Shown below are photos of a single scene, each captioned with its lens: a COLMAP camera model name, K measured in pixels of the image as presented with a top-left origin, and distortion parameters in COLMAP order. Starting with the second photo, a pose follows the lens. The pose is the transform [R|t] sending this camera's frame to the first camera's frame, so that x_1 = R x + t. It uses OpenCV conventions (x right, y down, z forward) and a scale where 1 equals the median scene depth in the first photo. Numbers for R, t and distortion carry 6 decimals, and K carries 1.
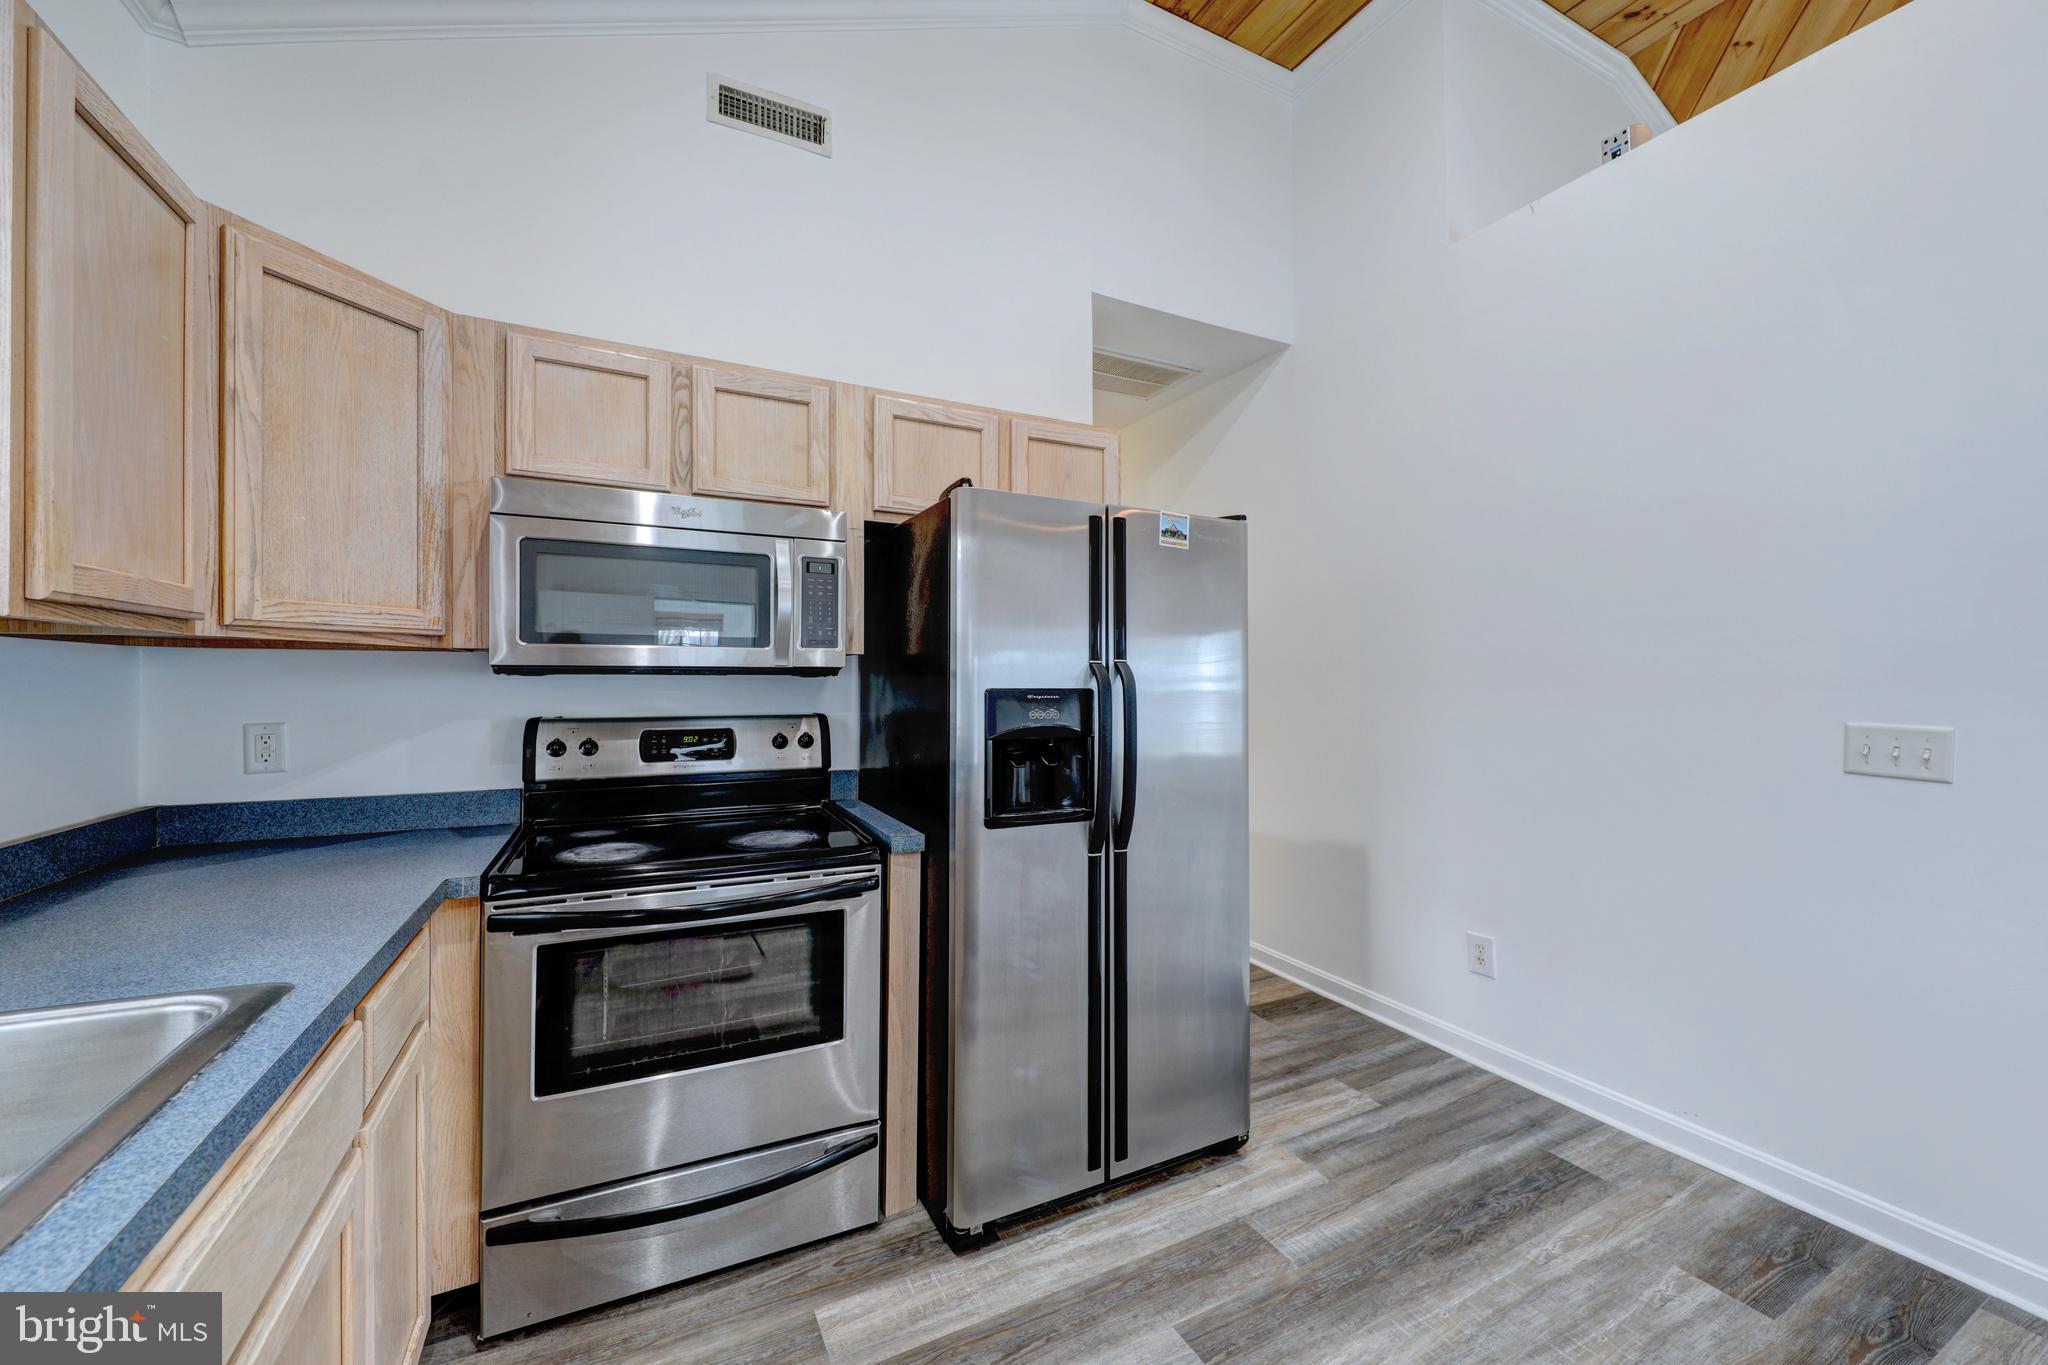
lens RADIAL K [[766.6, 0, 991.1], [0, 766.6, 679.5], [0, 0, 1]] dist [0.004859, -0.003602]
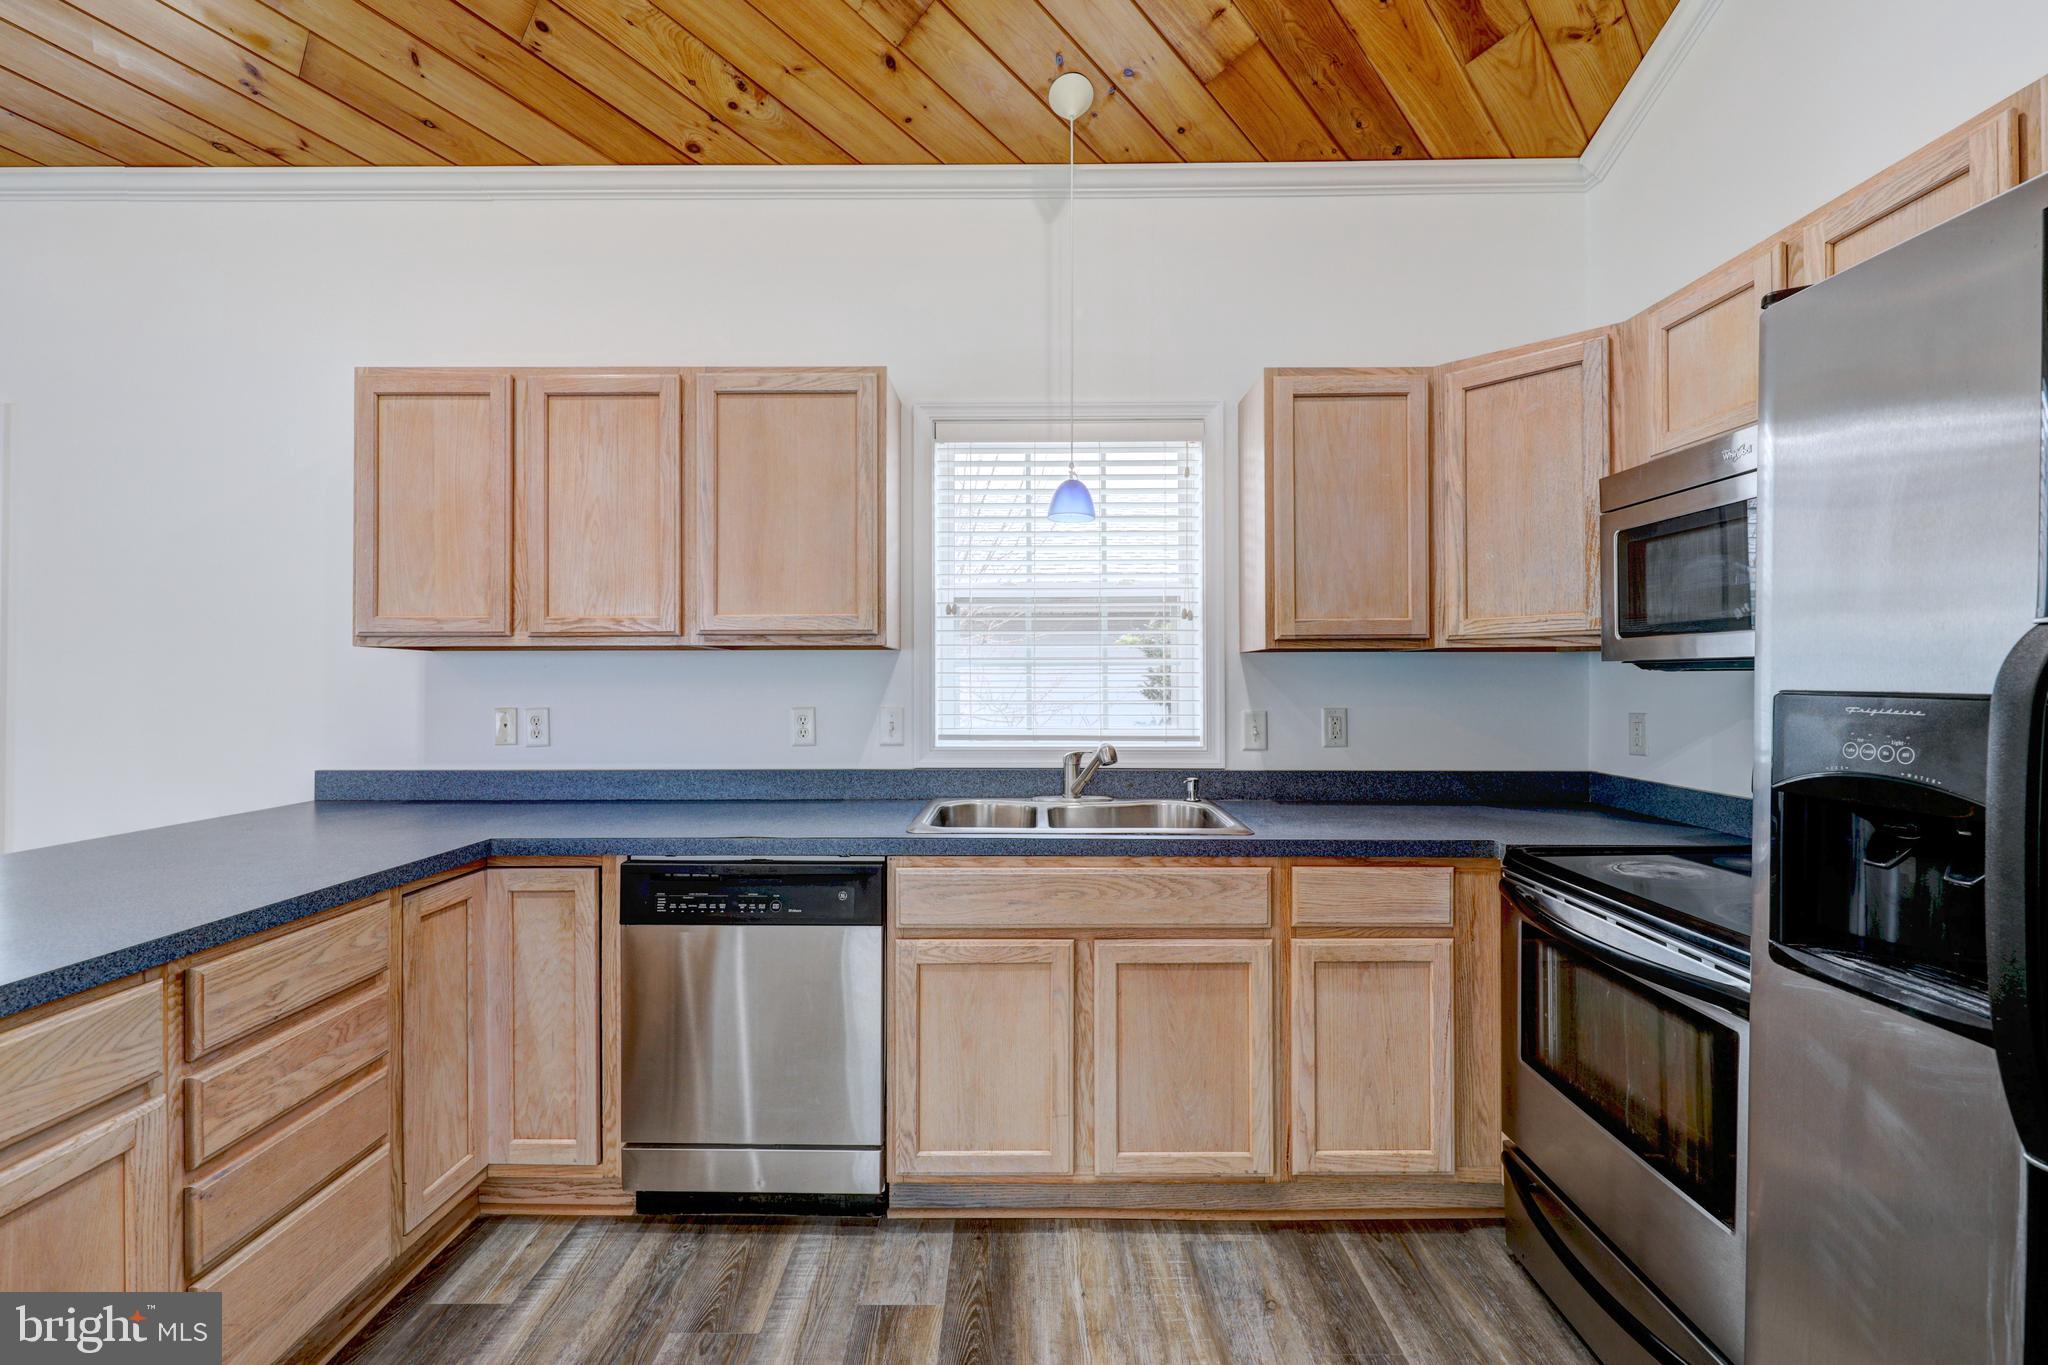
lens RADIAL K [[906.8, 0, 1035.4], [0, 906.8, 679.5], [0, 0, 1]] dist [0.009360, -0.004281]
pose [[-0.456080, -0.001157, -0.889938, 0.710505], [0.001551, 0.999997, -0.002094, 0.006660], [0.889937, -0.002335, -0.456077, 0.806452]]
